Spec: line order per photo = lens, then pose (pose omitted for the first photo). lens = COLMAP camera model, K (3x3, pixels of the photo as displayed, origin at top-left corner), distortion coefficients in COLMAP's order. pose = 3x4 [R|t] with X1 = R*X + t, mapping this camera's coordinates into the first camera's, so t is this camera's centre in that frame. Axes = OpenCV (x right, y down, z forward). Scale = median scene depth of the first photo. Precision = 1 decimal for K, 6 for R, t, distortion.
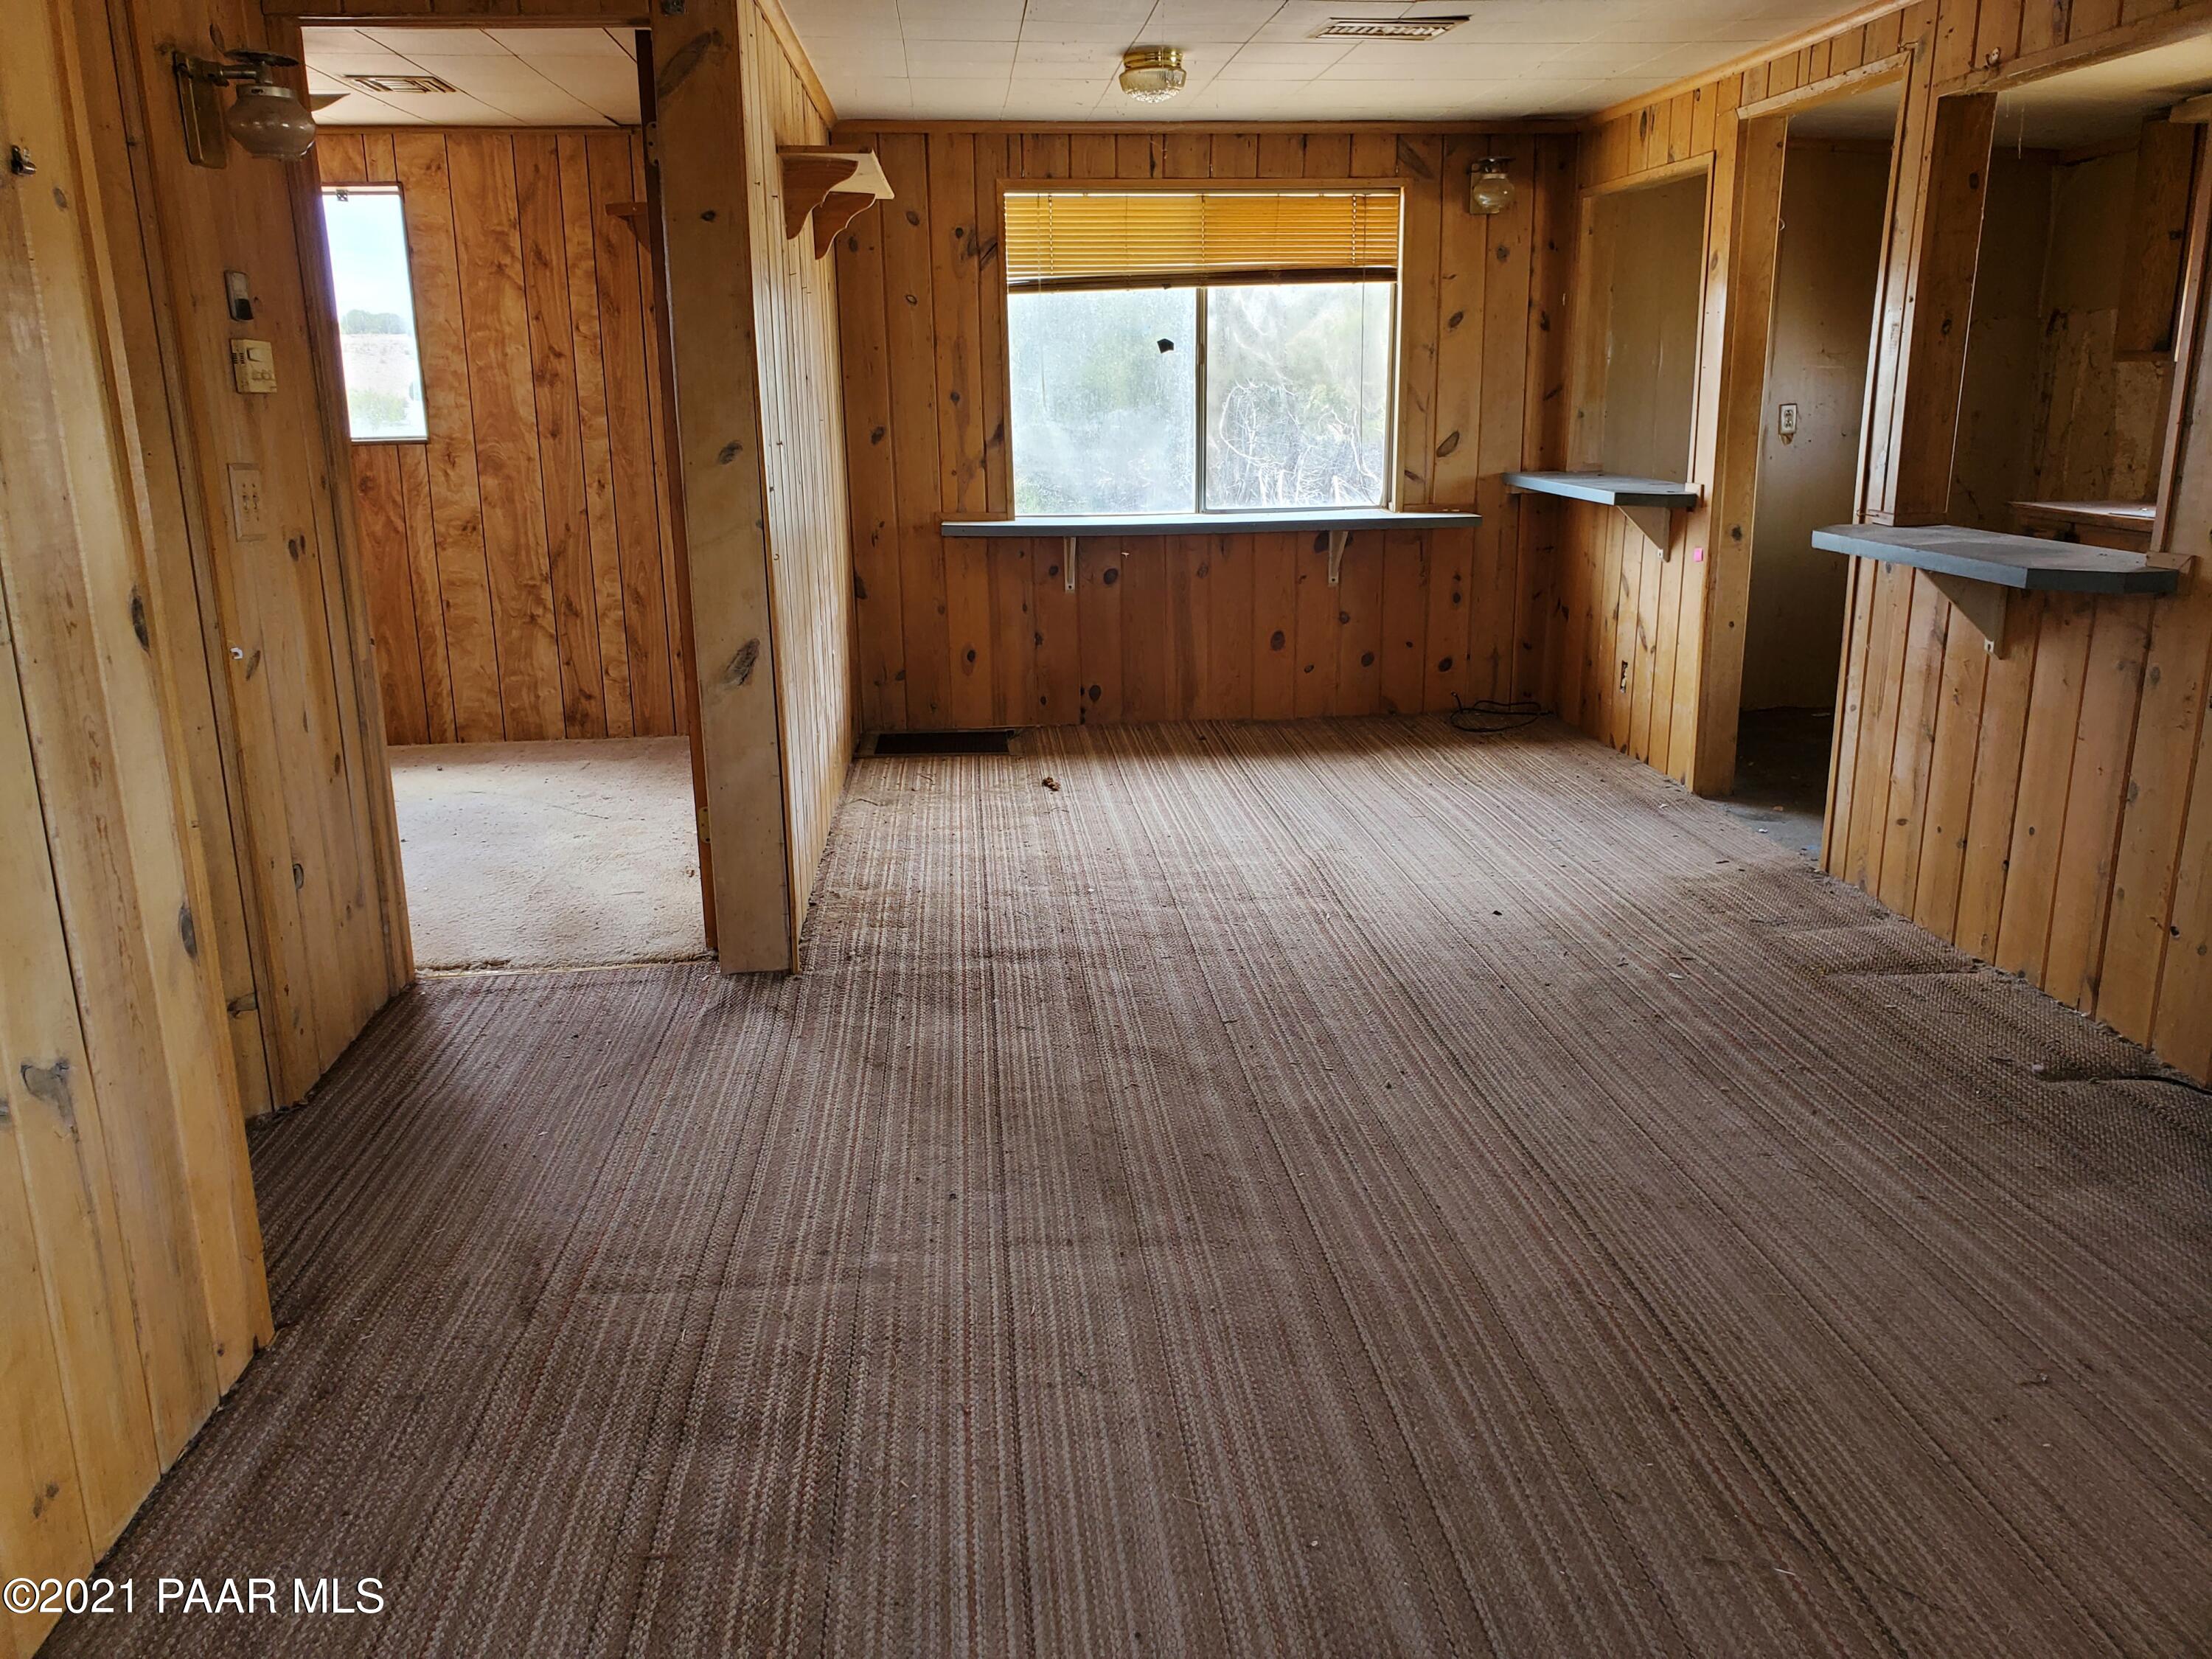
lens RADIAL K [[1732.6, 0, 1079.7], [0, 1732.6, 825.7], [0, 0, 1]] dist [-0.030678, 0.062582]
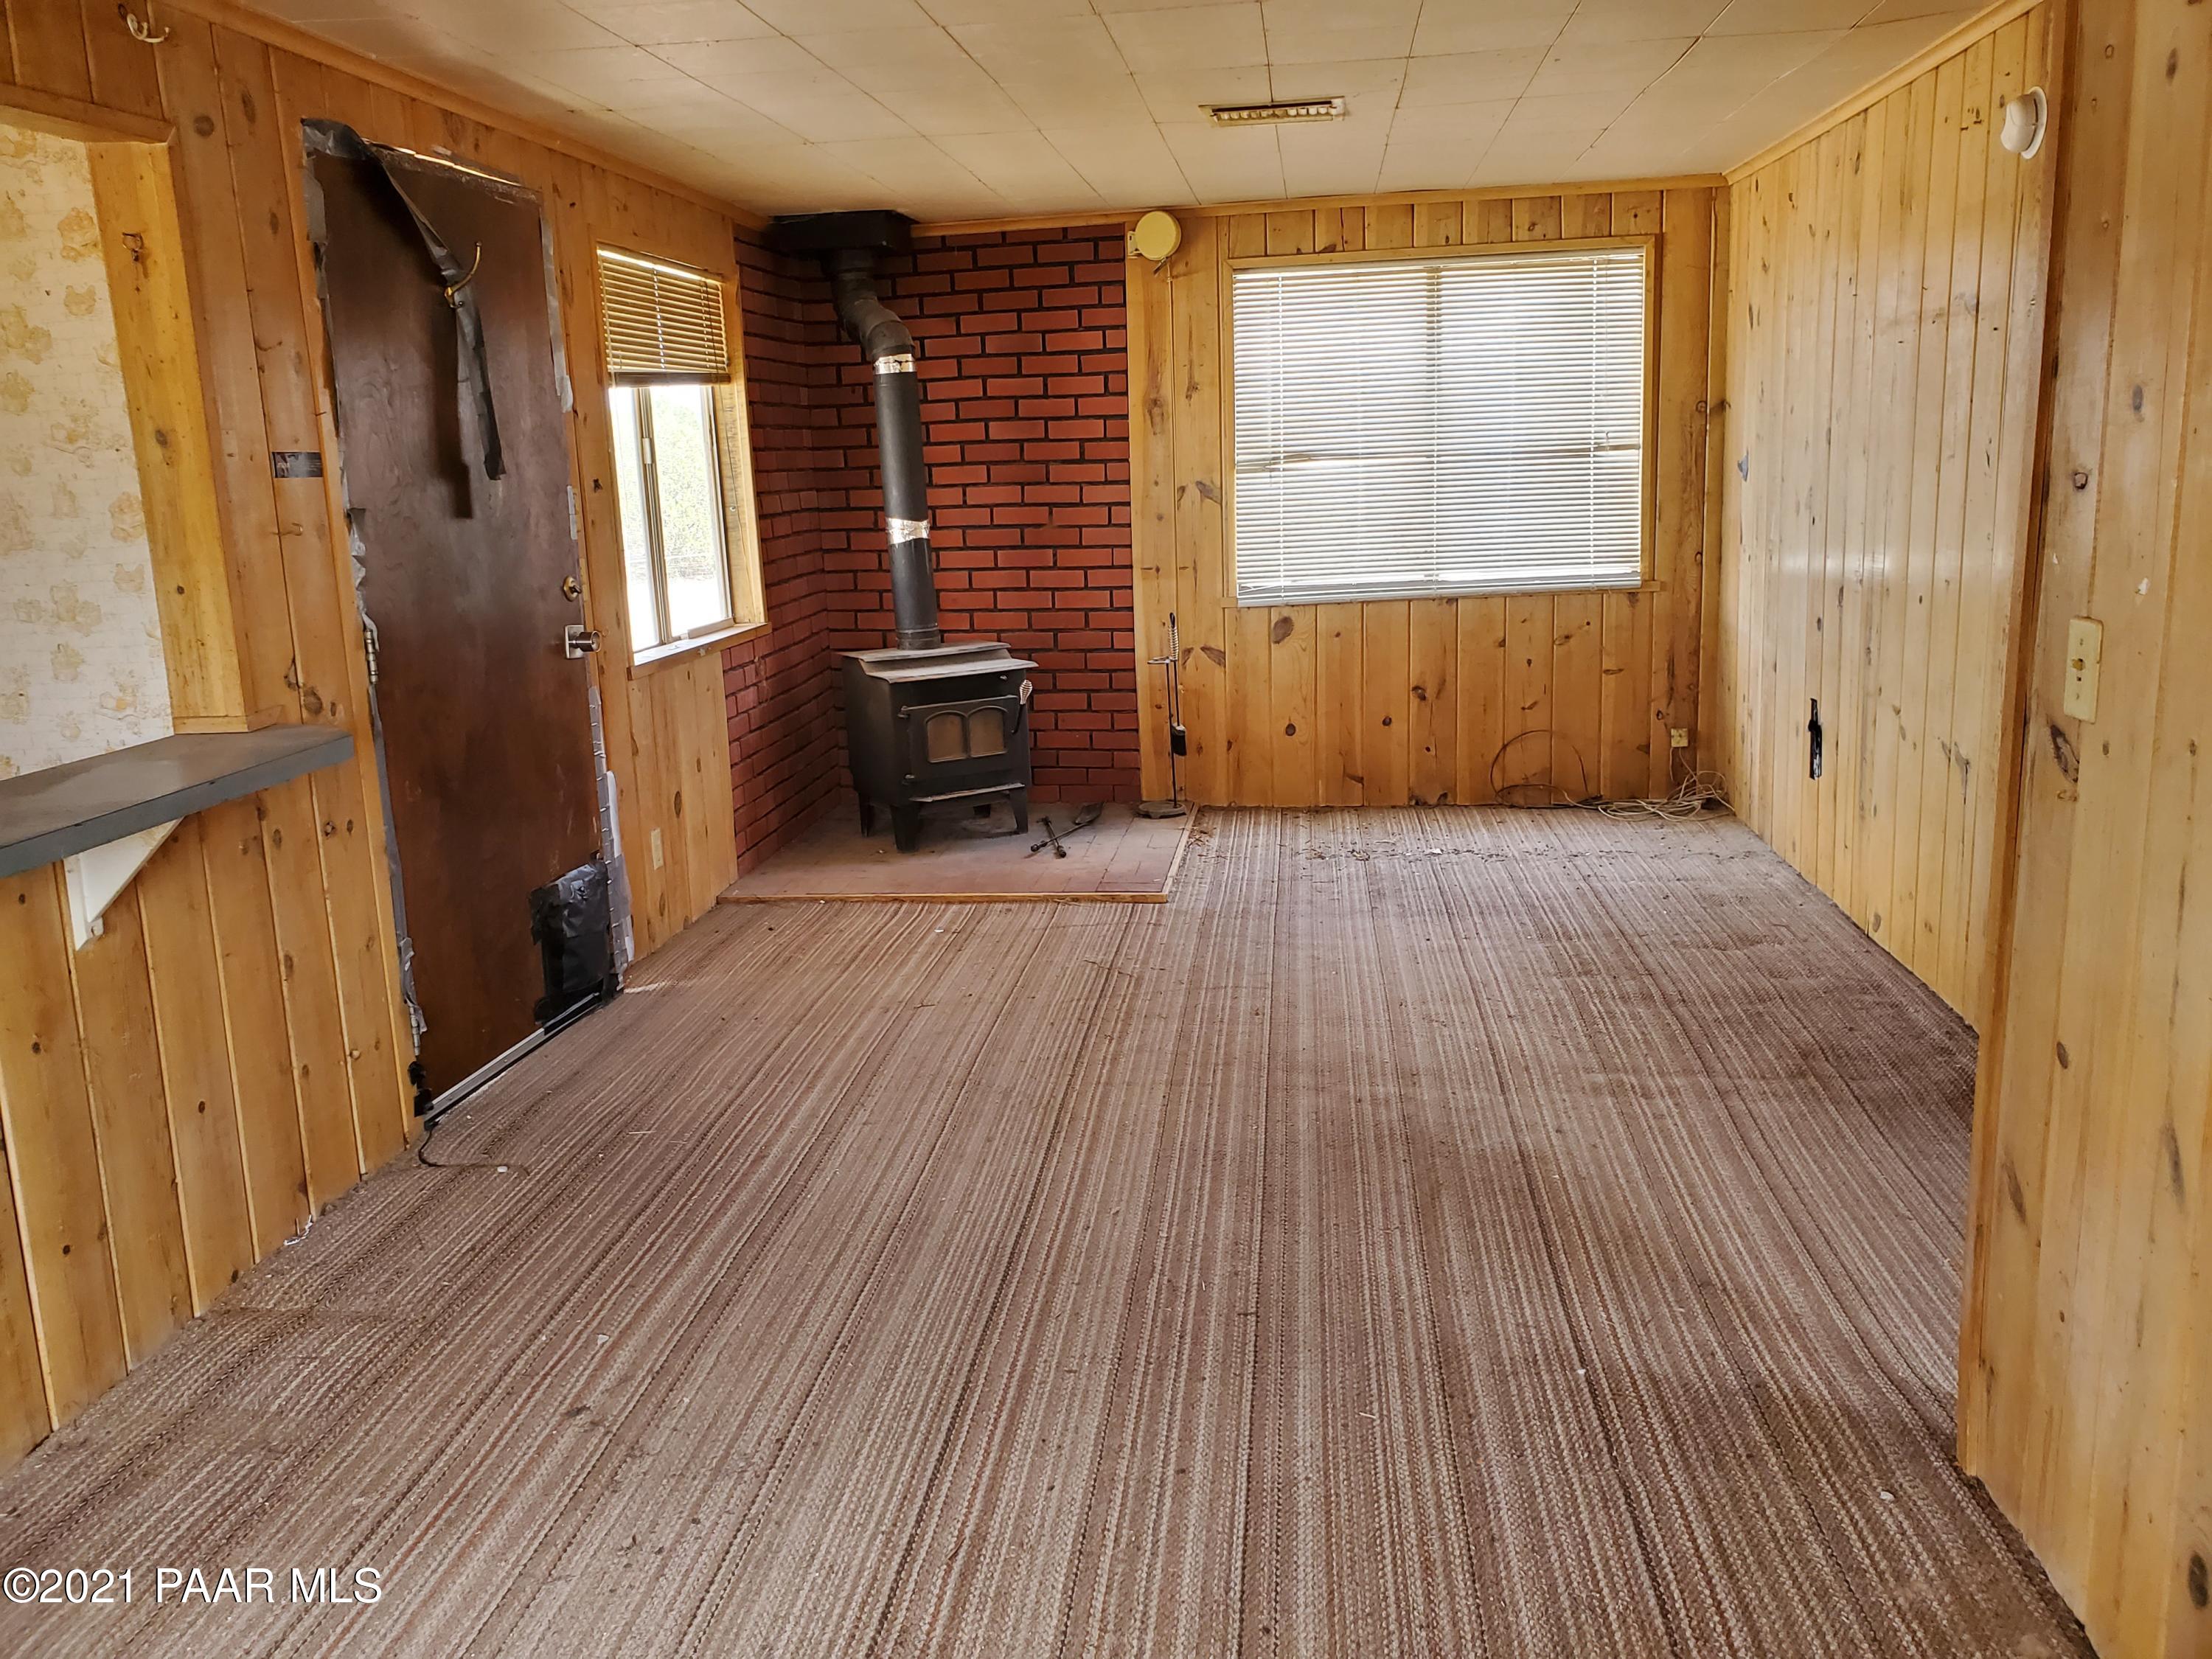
lens RADIAL K [[1712.8, 0, 1106.2], [0, 1712.8, 805.8], [0, 0, 1]] dist [0.004645, 0.010065]
pose [[-0.979422, 0.014633, 0.201292, -0.004245], [0.104769, 0.889320, 0.445122, -0.272503], [-0.172499, 0.457052, -0.872552, 1.000986]]
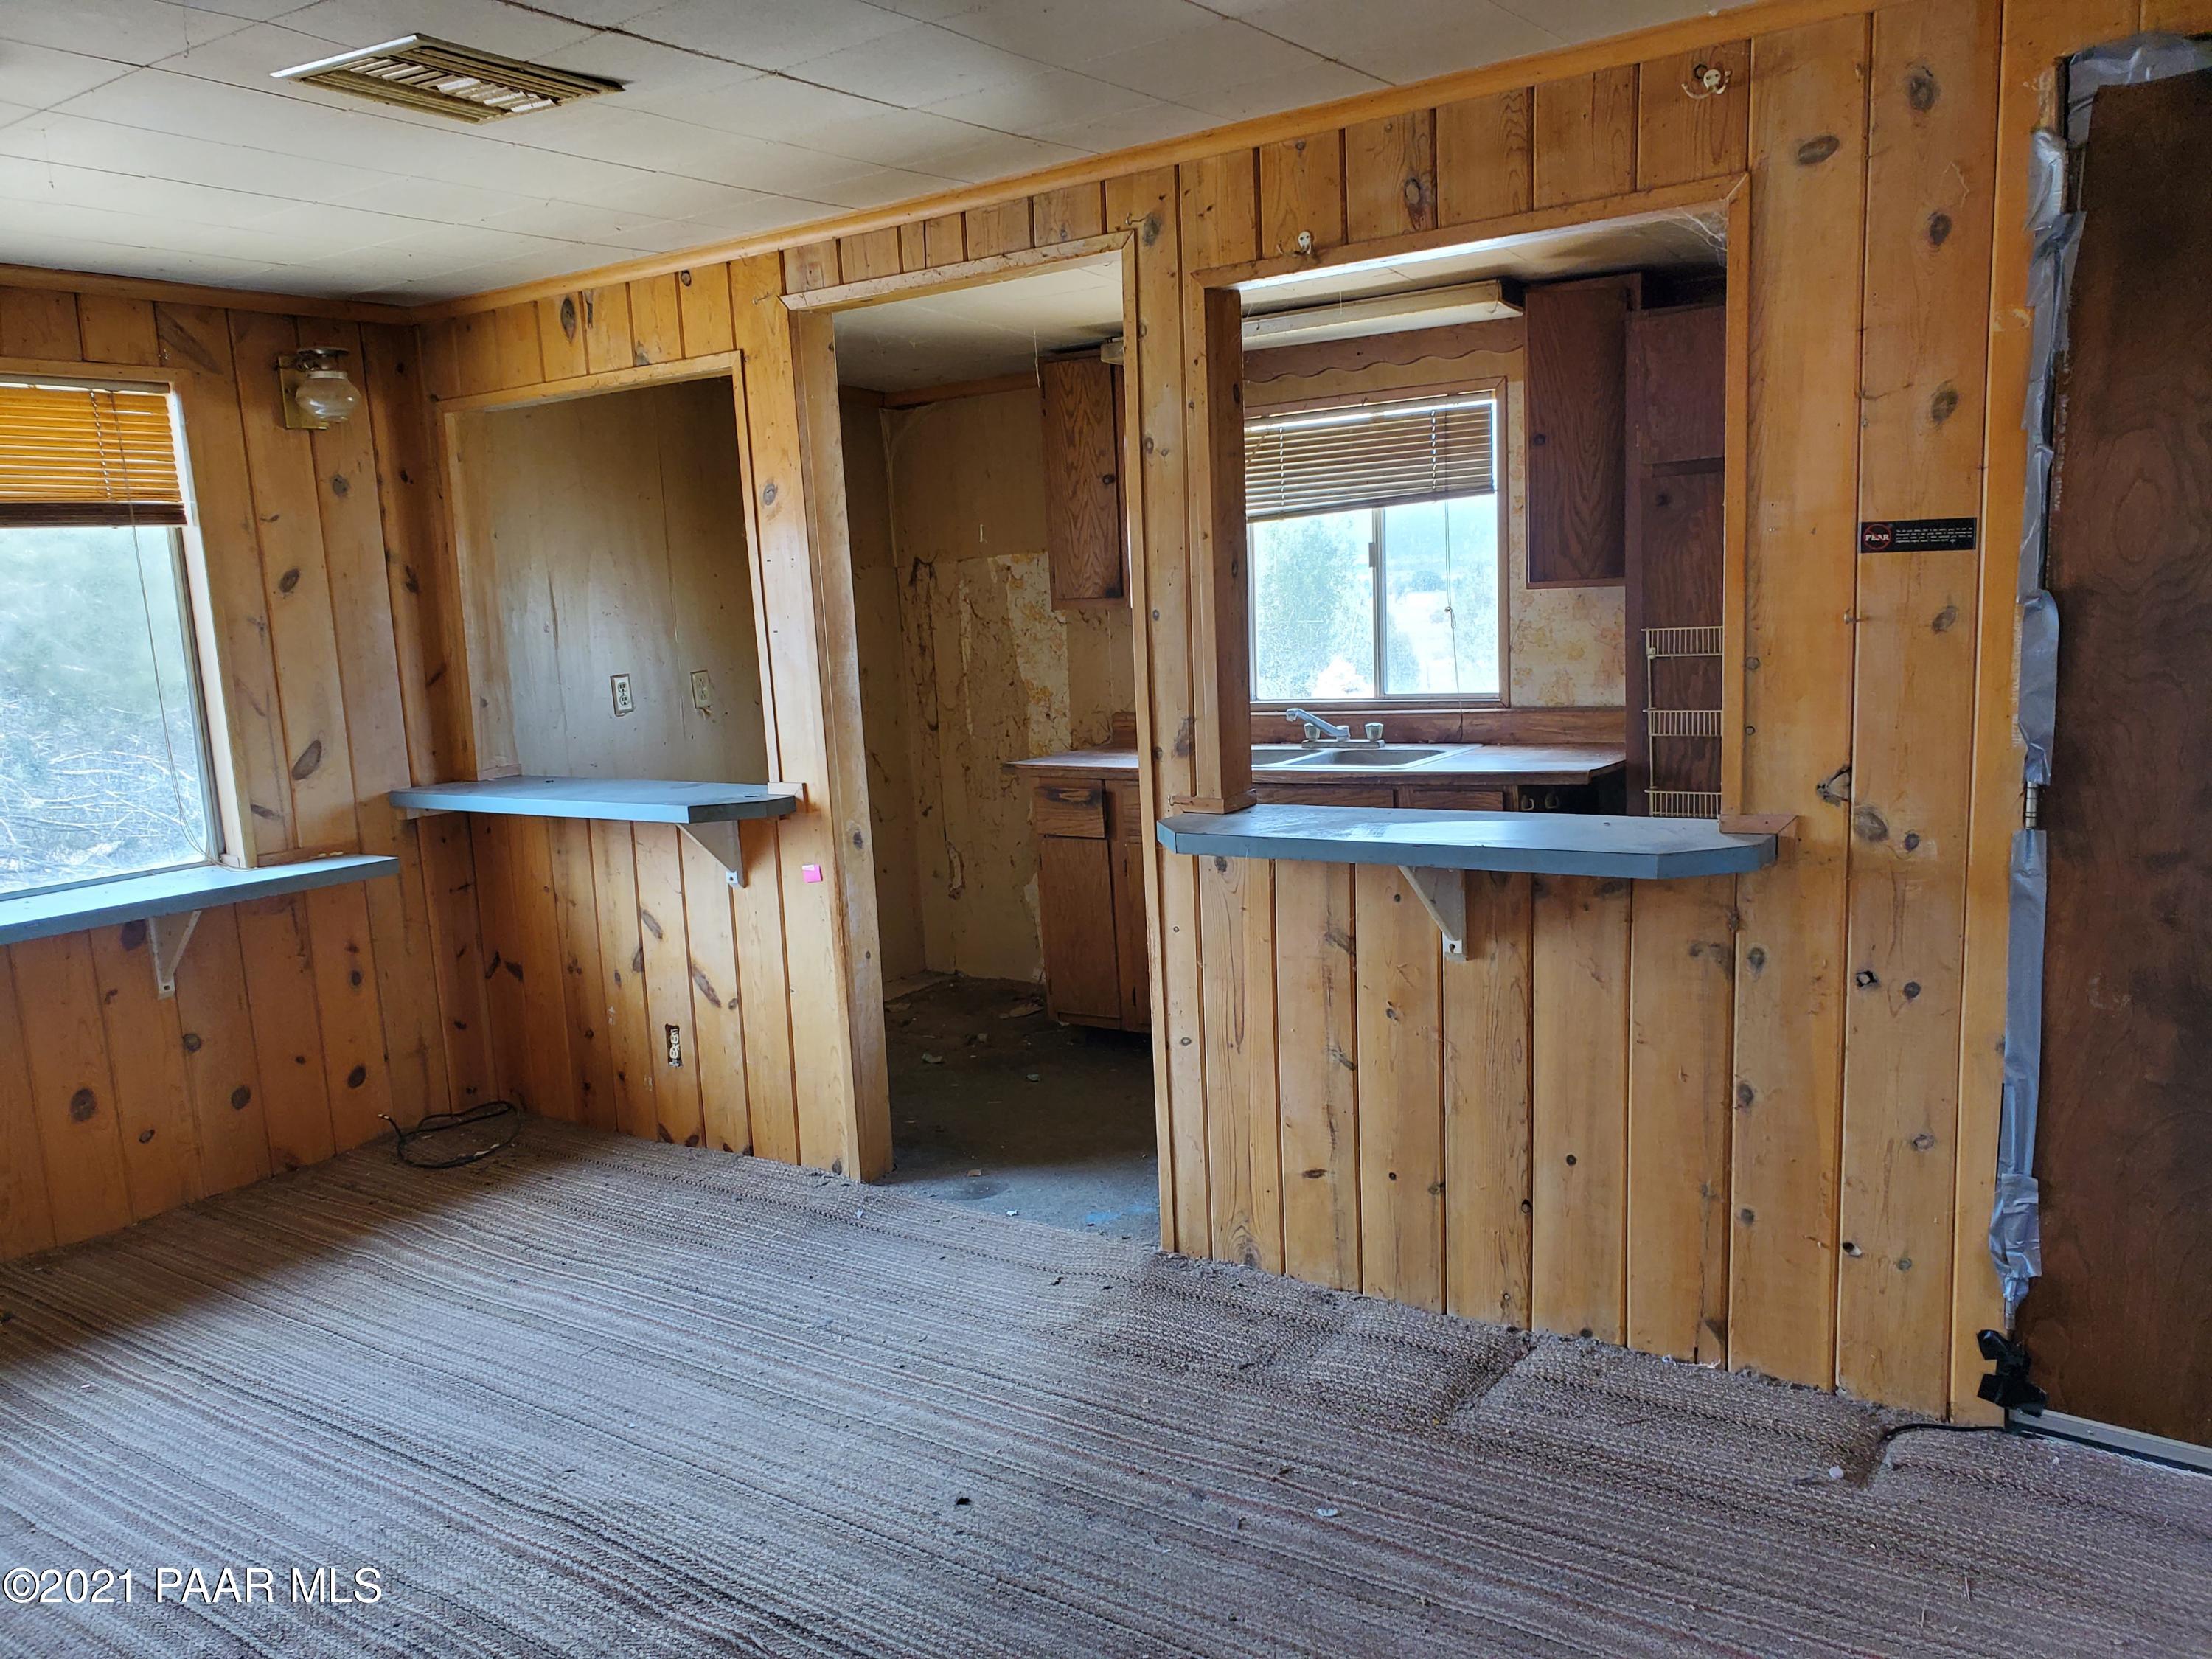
lens RADIAL K [[1714.5, 0, 1090.8], [0, 1714.5, 857.3], [0, 0, 1]] dist [0.003720, 0.000470]
pose [[0.635057, -0.139648, 0.759737, -0.121380], [0.236744, 0.971380, -0.019341, -0.112654], [-0.735292, 0.192146, 0.649942, 0.397674]]
